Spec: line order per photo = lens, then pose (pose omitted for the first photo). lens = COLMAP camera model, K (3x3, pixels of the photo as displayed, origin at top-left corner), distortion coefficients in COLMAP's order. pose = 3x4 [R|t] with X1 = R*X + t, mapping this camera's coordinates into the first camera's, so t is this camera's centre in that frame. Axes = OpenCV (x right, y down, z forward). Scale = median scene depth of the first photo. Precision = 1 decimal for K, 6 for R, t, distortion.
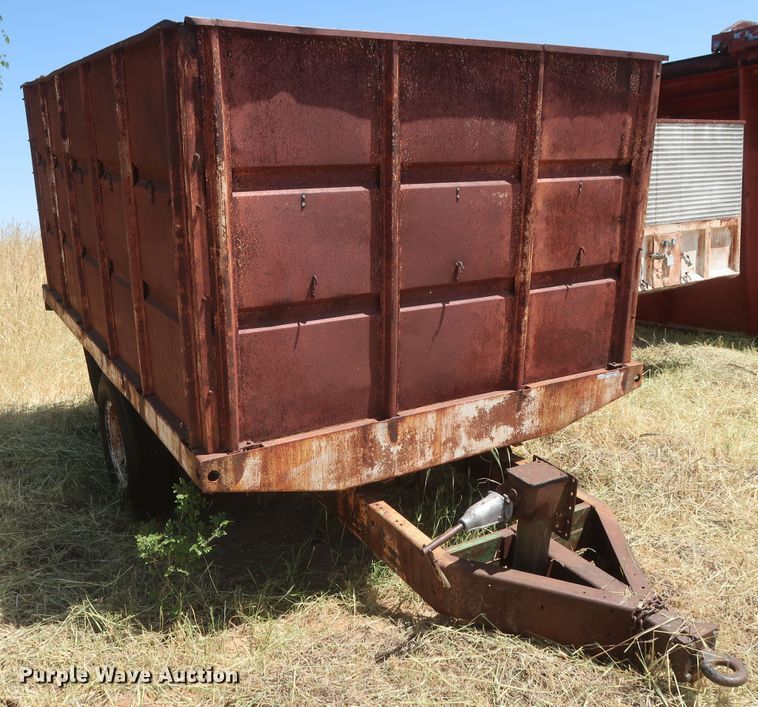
lens RADIAL K [[655.7, 0, 379.0], [0, 655.7, 353.5], [0, 0, 1]] dist [-0.016112, -0.008359]
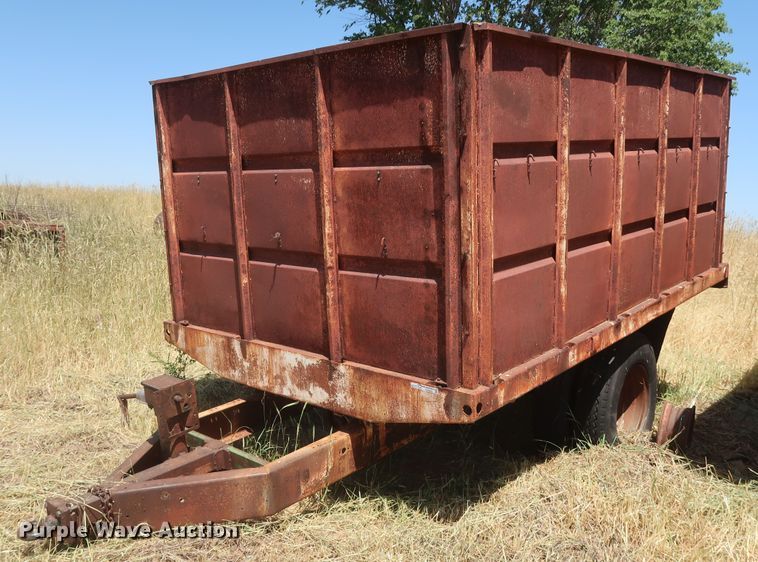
lens RADIAL K [[692.6, 0, 379.0], [0, 692.6, 281.0], [0, 0, 1]] dist [-0.022639, -0.018951]
pose [[0.350684, 0.184306, -0.918179, 1.329998], [-0.218054, 0.969565, 0.111338, -0.225934], [0.910754, 0.161168, 0.380199, 0.655722]]
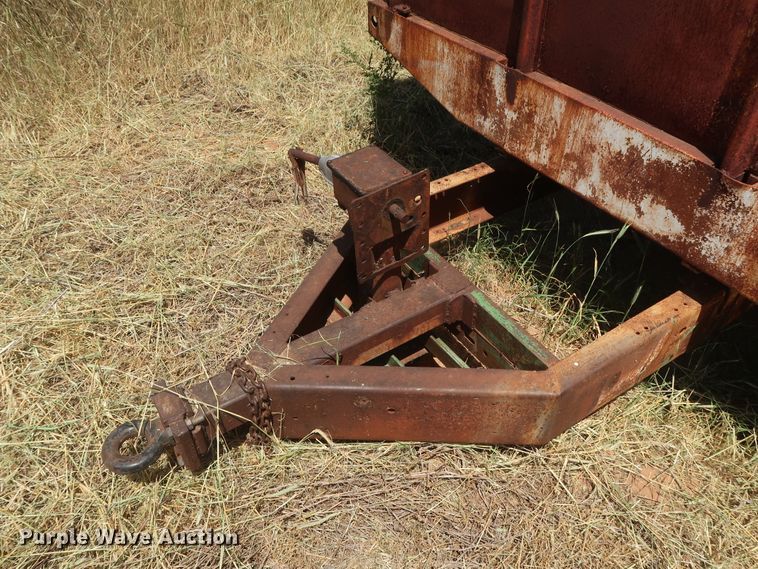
lens RADIAL K [[600.1, 0, 379.0], [0, 600.1, 284.5], [0, 0, 1]] dist [-0.036521, 0.008382]
pose [[0.079959, 0.685776, -0.723407, 0.608061], [-0.253958, 0.715798, 0.650491, -0.113395], [0.963904, 0.131703, 0.231393, 0.697427]]
